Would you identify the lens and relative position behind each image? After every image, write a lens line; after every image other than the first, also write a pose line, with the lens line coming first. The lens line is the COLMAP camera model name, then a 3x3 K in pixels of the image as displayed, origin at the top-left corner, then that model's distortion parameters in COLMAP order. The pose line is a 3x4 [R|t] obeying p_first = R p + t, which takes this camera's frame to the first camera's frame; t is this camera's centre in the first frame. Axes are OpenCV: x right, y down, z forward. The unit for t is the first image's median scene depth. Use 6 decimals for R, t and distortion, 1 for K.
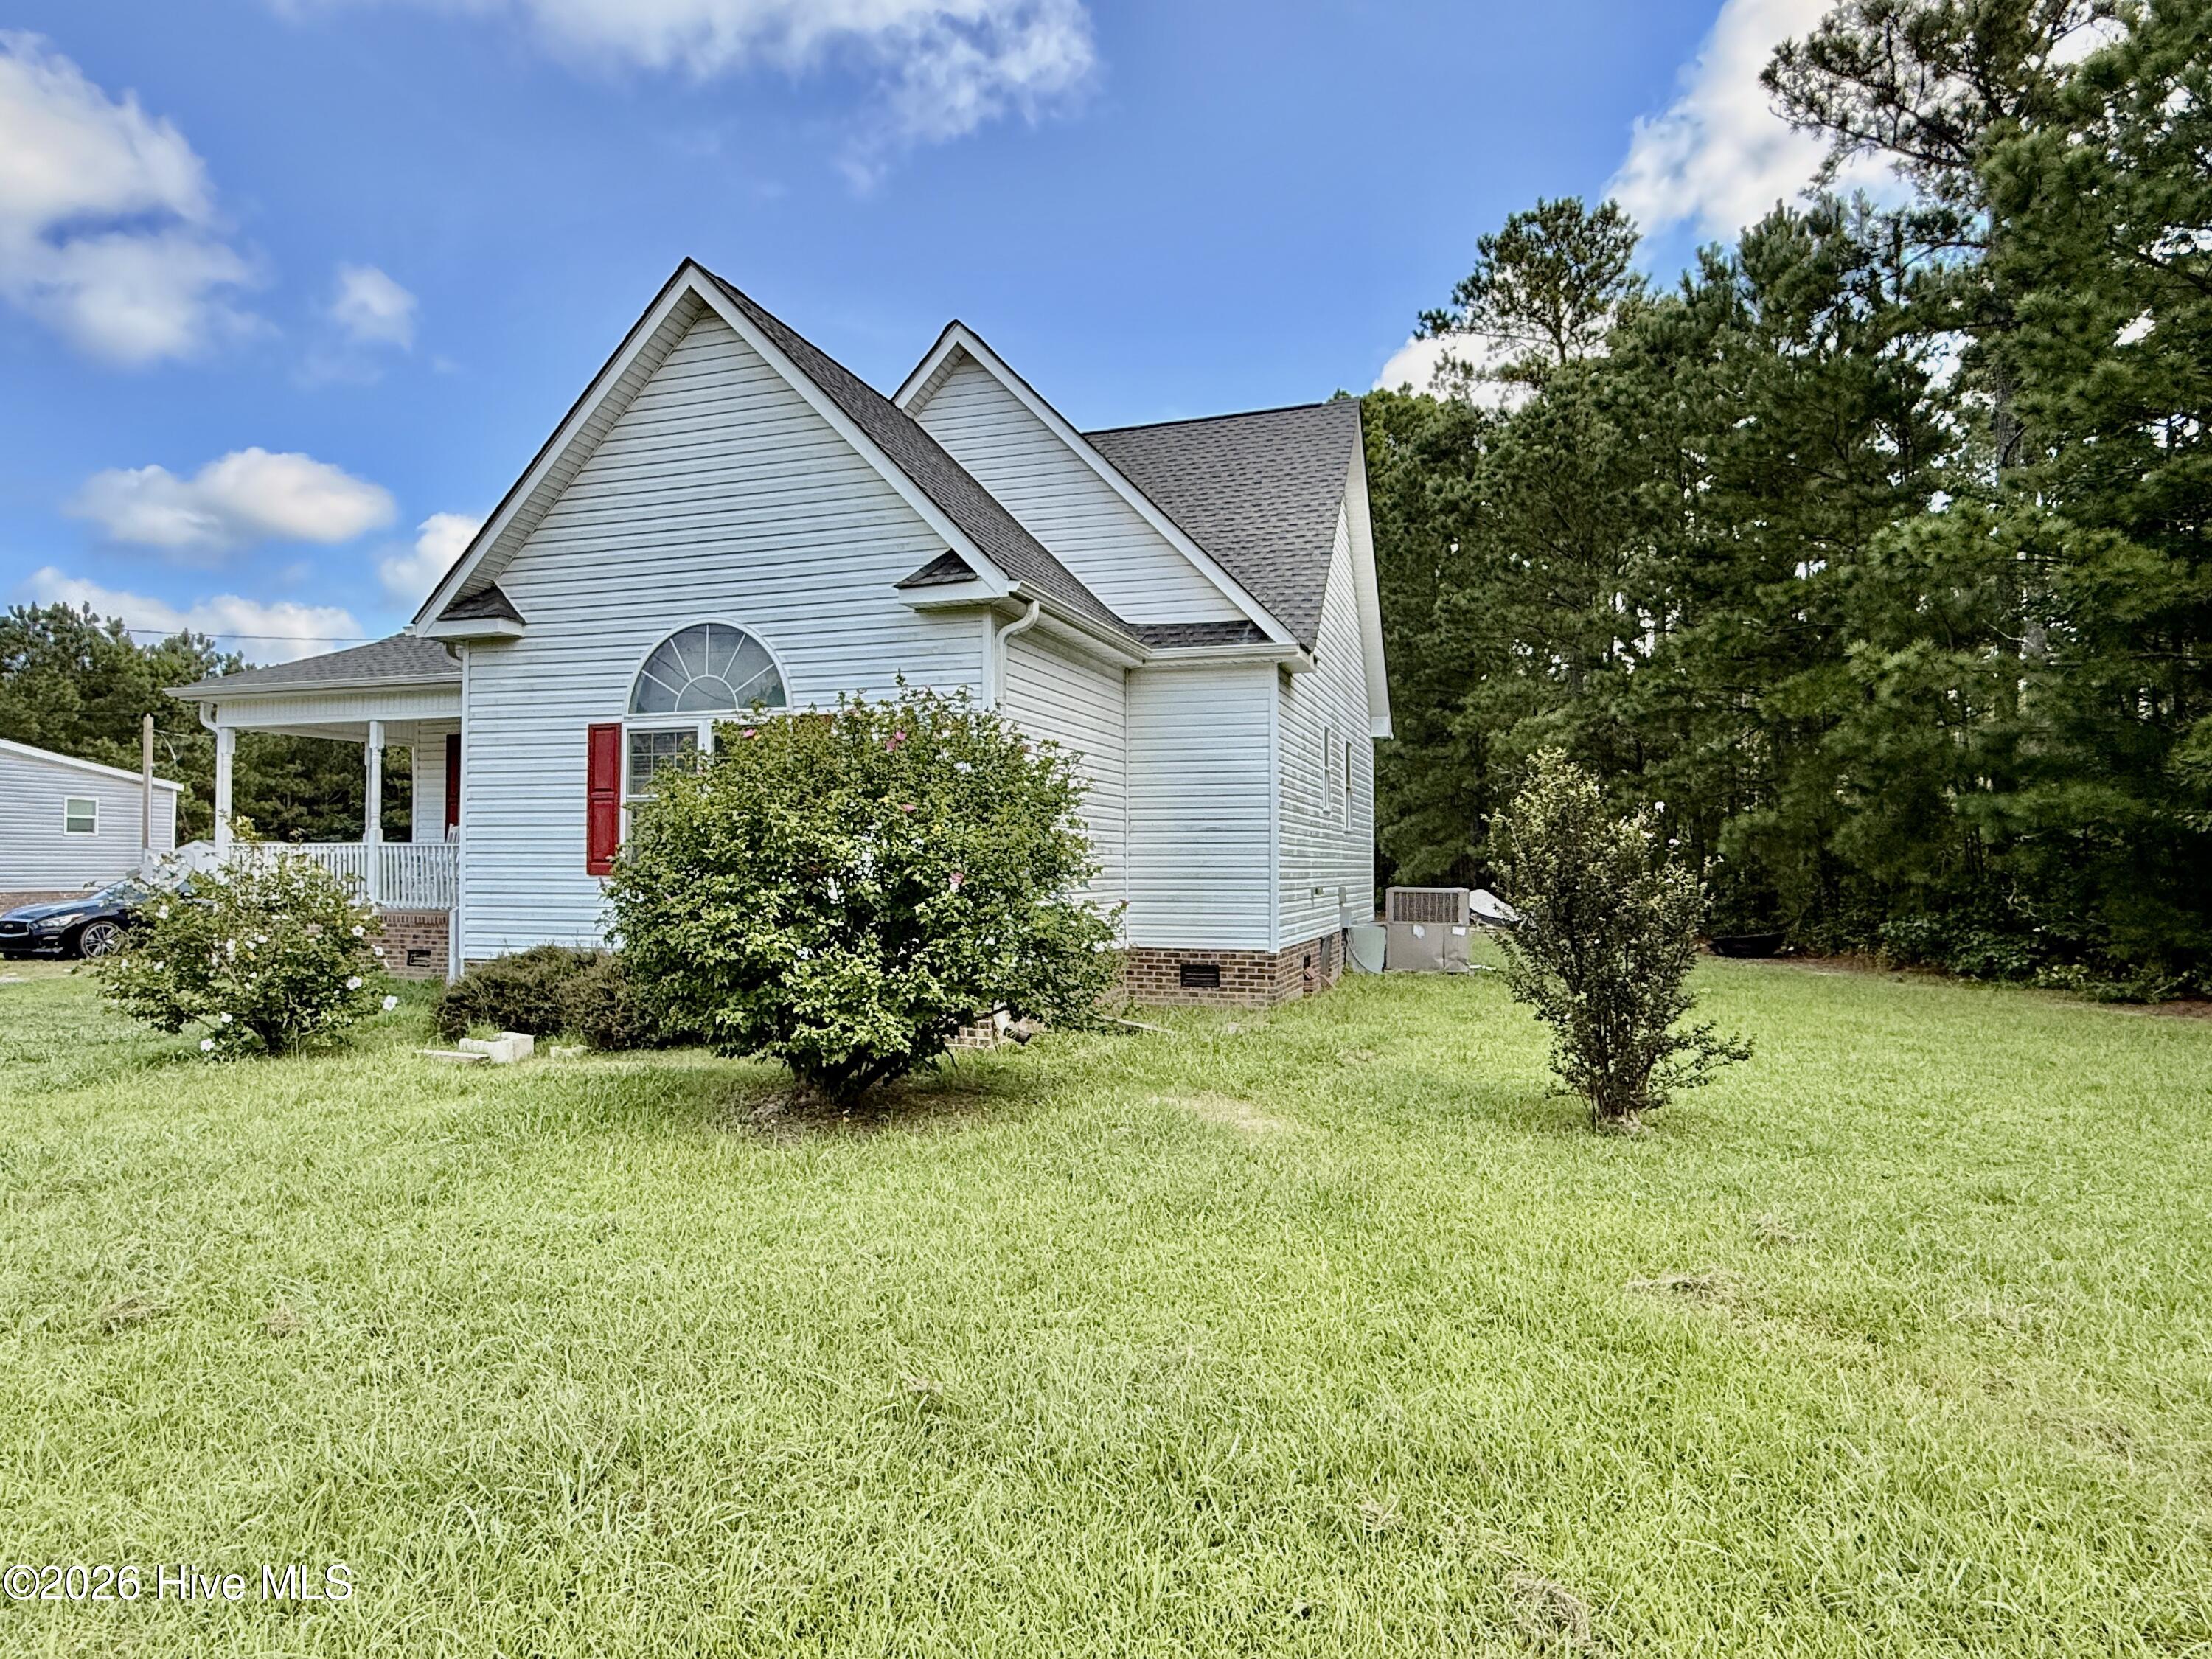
lens RADIAL K [[1281.8, 0, 1107.1], [0, 1281.8, 833.8], [0, 0, 1]] dist [0.004183, -0.000679]
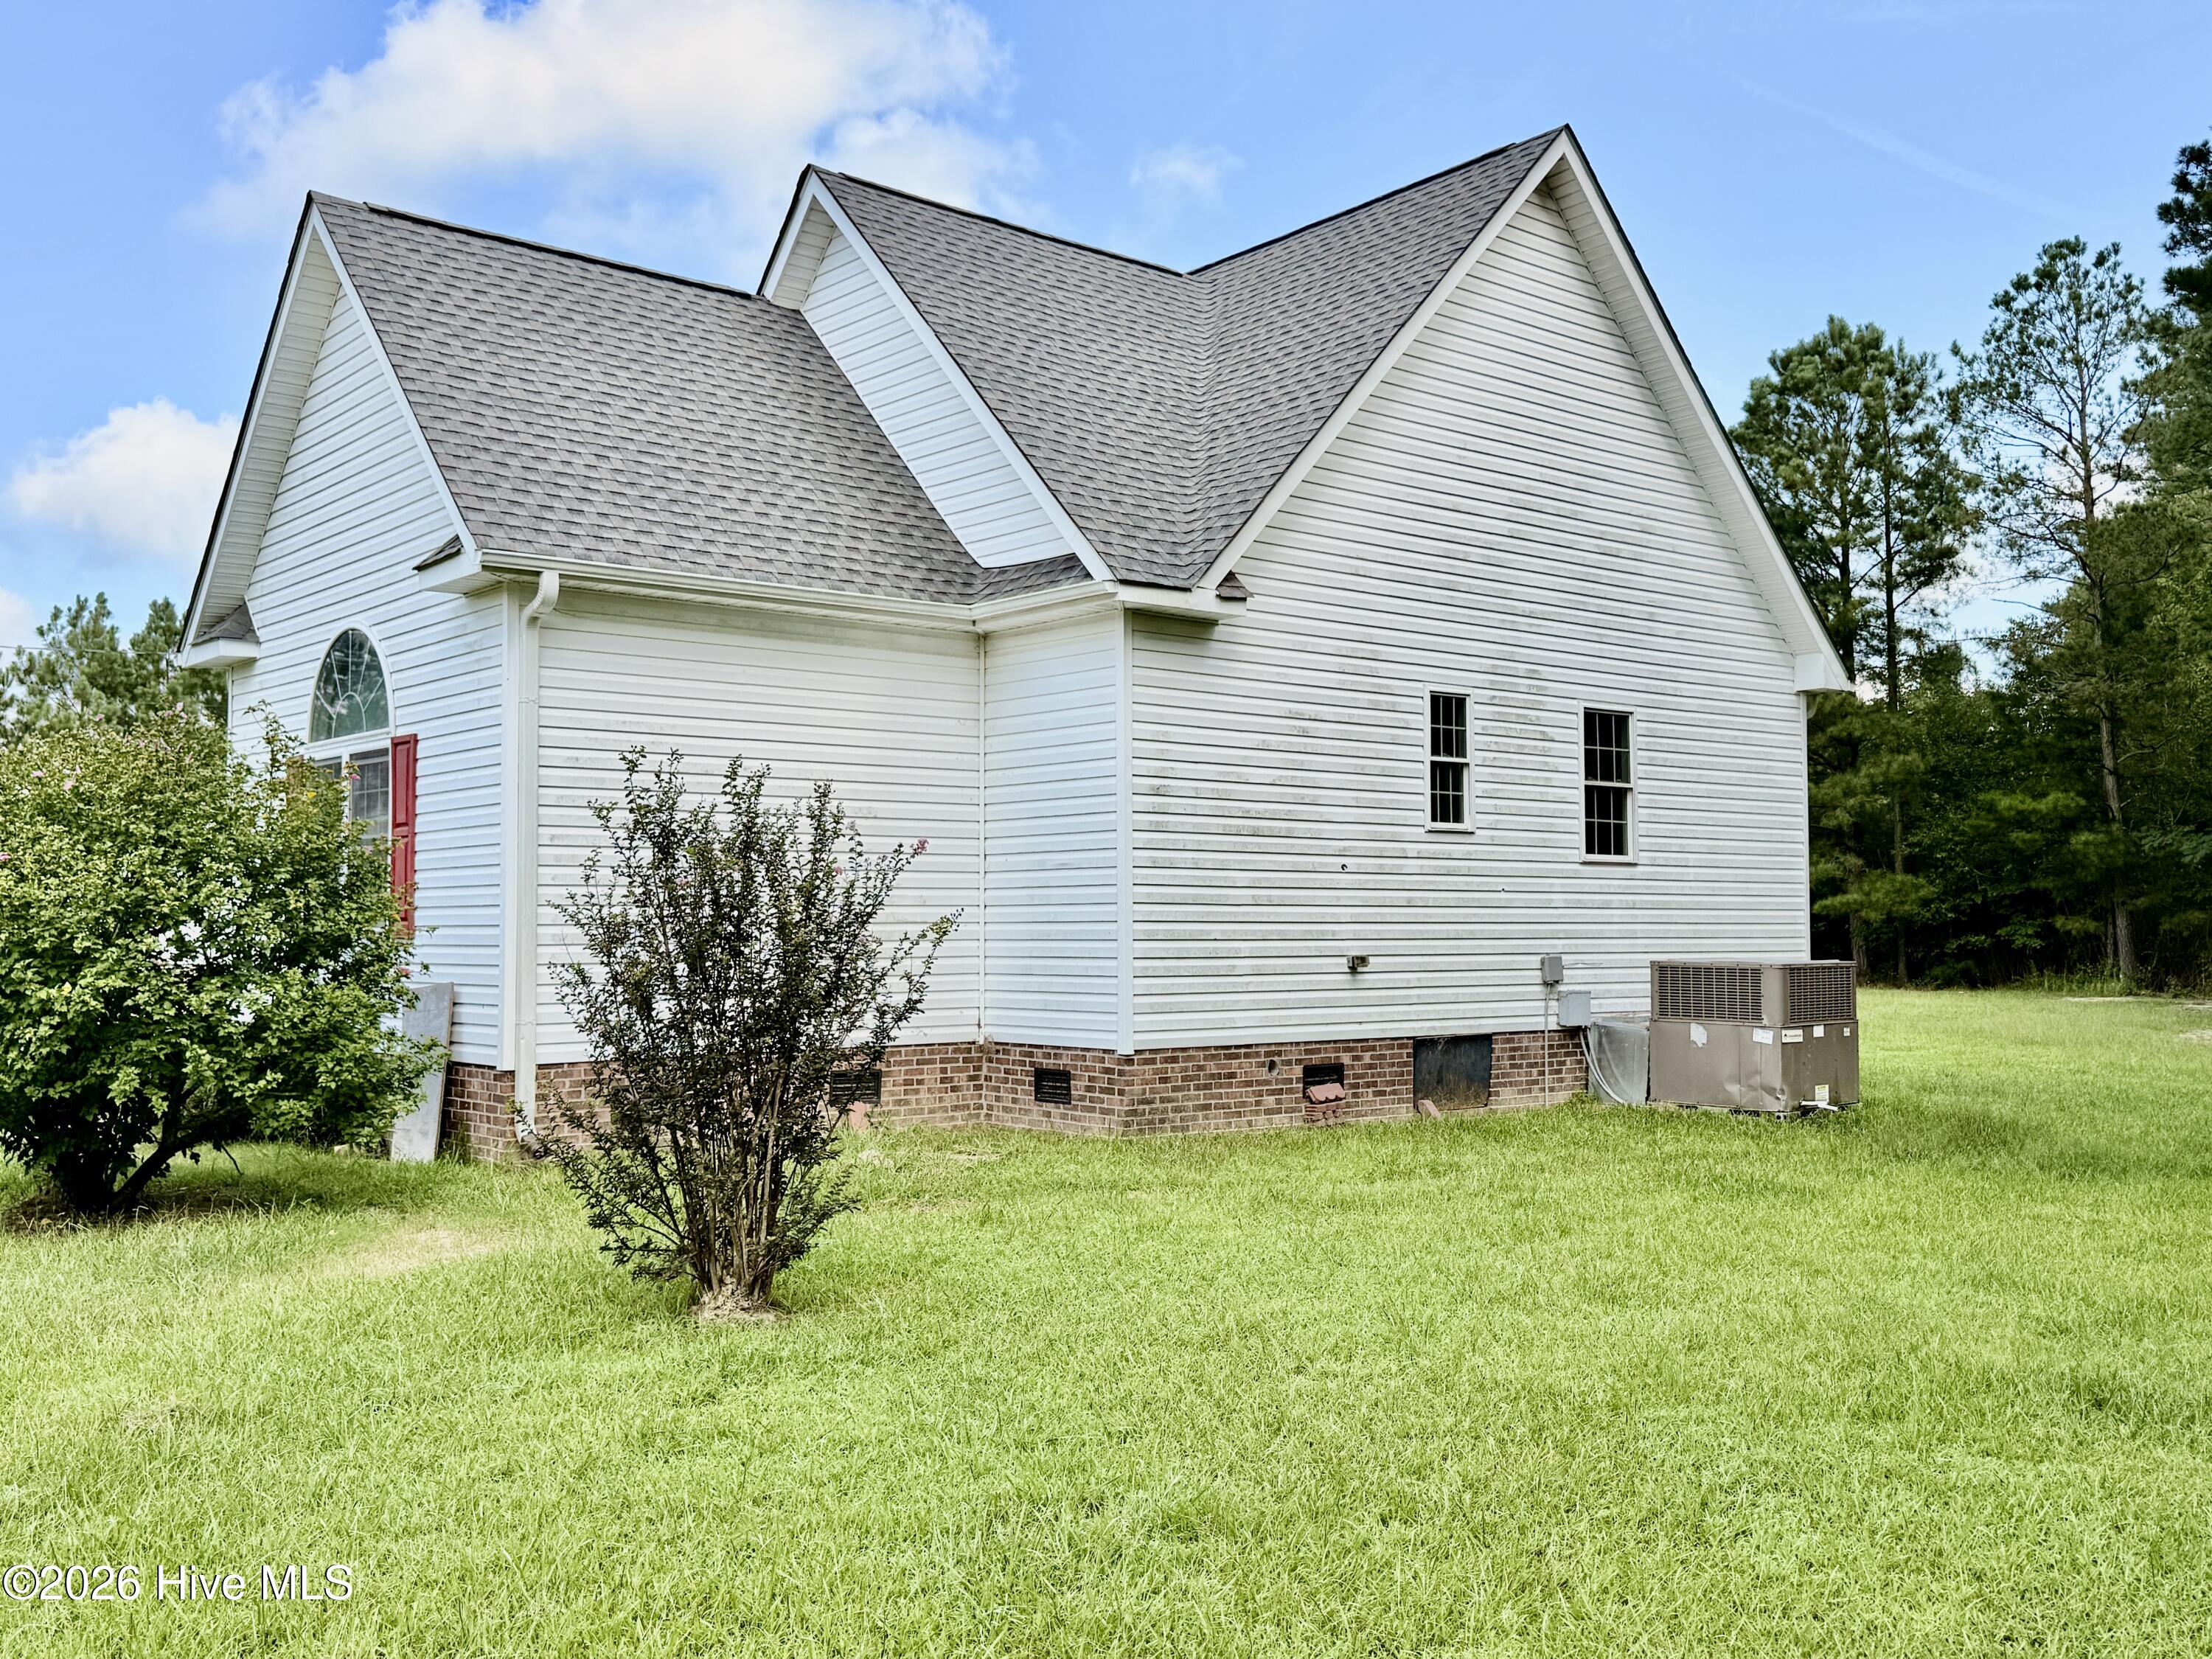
lens RADIAL K [[2049.3, 0, 1107.9], [0, 2049.3, 846.0], [0, 0, 1]] dist [0.049083, 0.000000]
pose [[0.854849, -0.025239, -0.518262, 0.656345], [0.015661, 0.999616, -0.022848, 0.010960], [0.518640, 0.011415, 0.854917, 0.101078]]
